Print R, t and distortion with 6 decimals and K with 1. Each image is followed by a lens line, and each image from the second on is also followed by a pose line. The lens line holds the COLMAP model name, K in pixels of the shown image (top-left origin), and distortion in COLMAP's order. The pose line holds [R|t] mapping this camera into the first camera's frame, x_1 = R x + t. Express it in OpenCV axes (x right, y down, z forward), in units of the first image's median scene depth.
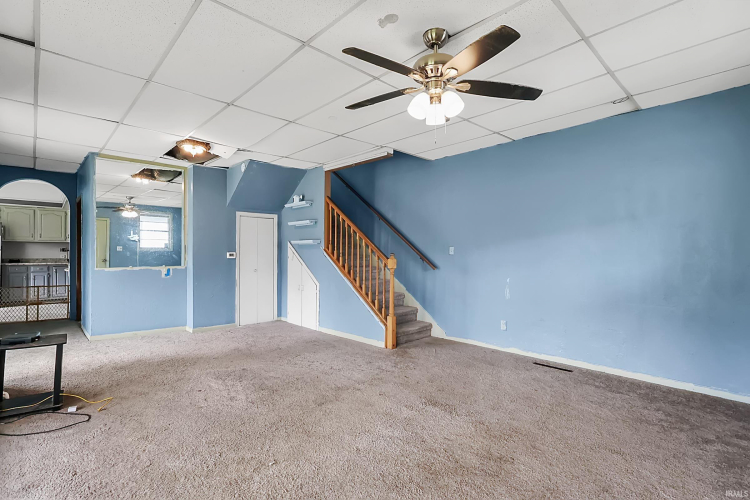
lens RADIAL K [[351.8, 0, 375.0], [0, 351.8, 250.0], [0, 0, 1]] dist [-0.000414, 0.000008]
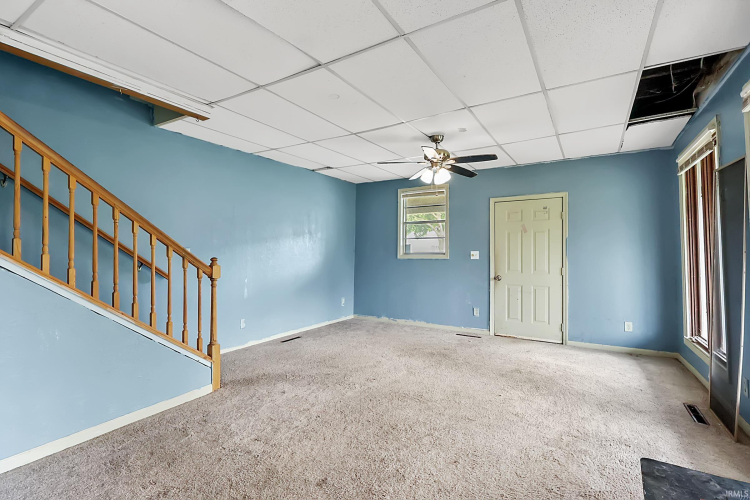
lens RADIAL K [[344.3, 0, 375.0], [0, 344.3, 250.0], [0, 0, 1]] dist [0.000221, 0.000029]
pose [[-0.245798, -0.000047, 0.969321, -0.879835], [-0.011184, 0.999934, -0.002788, -0.011053], [-0.969257, -0.011526, -0.245782, 1.039200]]
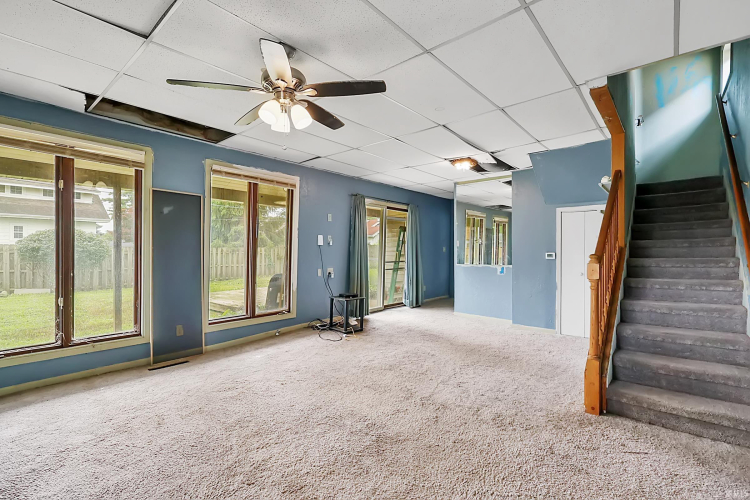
lens RADIAL K [[351.8, 0, 375.0], [0, 351.8, 250.0], [0, 0, 1]] dist [-0.000414, 0.000008]
pose [[0.095843, -0.006181, -0.995377, 0.753410], [0.008412, 0.999950, -0.005399, 0.000905], [0.995361, -0.007856, 0.095890, 0.702206]]
